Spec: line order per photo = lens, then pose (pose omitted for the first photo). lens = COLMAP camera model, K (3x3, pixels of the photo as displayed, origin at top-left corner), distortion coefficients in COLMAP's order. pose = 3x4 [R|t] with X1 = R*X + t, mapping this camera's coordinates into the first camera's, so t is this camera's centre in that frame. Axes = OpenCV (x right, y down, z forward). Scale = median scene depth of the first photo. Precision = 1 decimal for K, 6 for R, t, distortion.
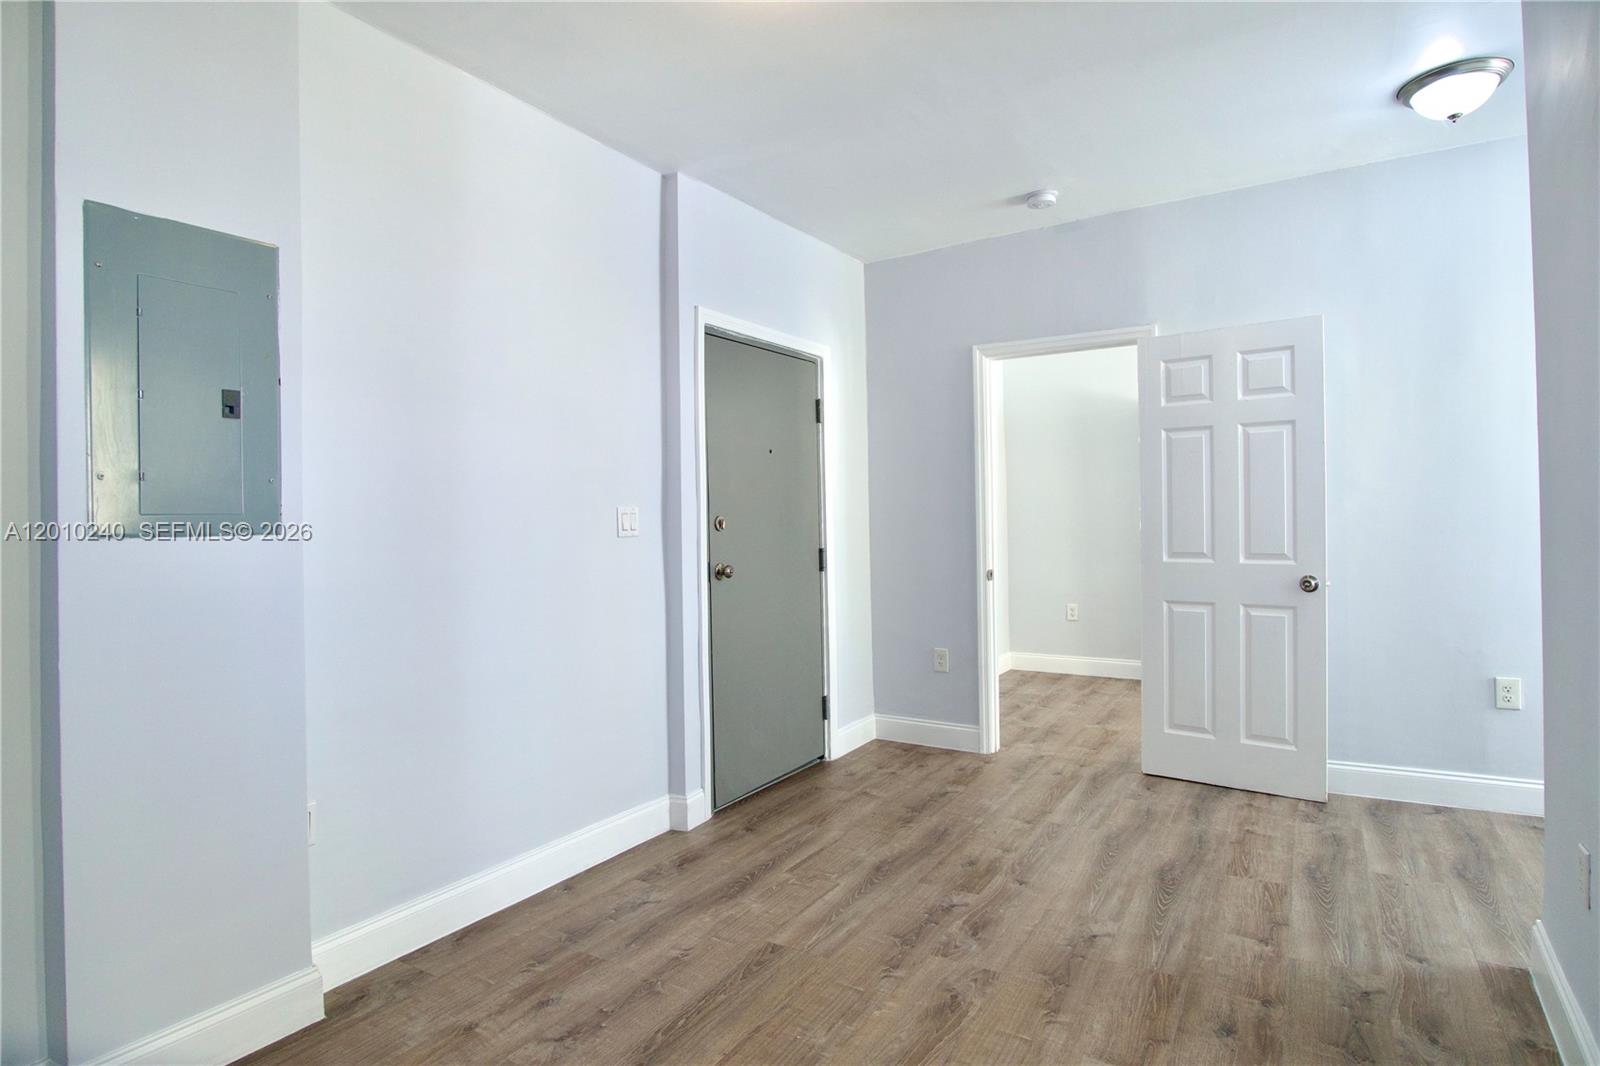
lens RADIAL K [[854.4, 0, 802.5], [0, 854.4, 526.9], [0, 0, 1]] dist [-0.036311, 0.010617]
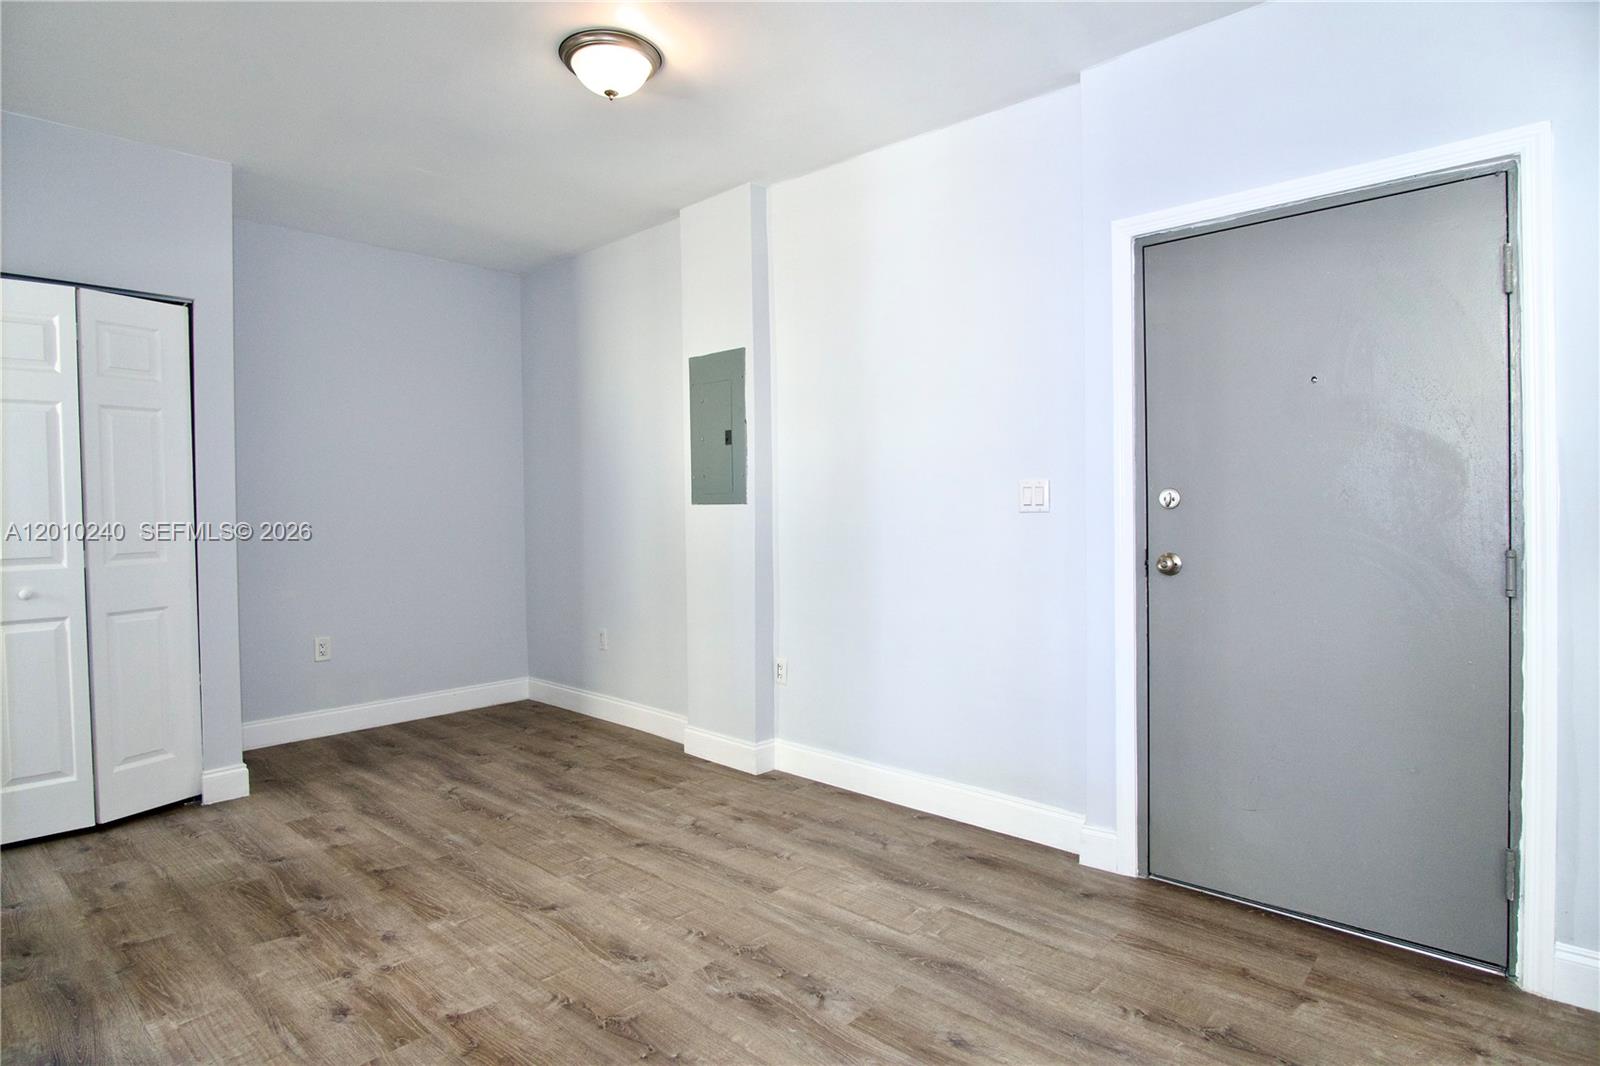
lens RADIAL K [[854.4, 0, 802.6], [0, 854.4, 524.7], [0, 0, 1]] dist [-0.036311, 0.010617]
pose [[-0.180689, 0.042454, -0.982624, 1.016241], [0.003443, 0.999089, 0.042532, -0.020892], [0.983534, 0.004302, -0.180671, 1.233316]]
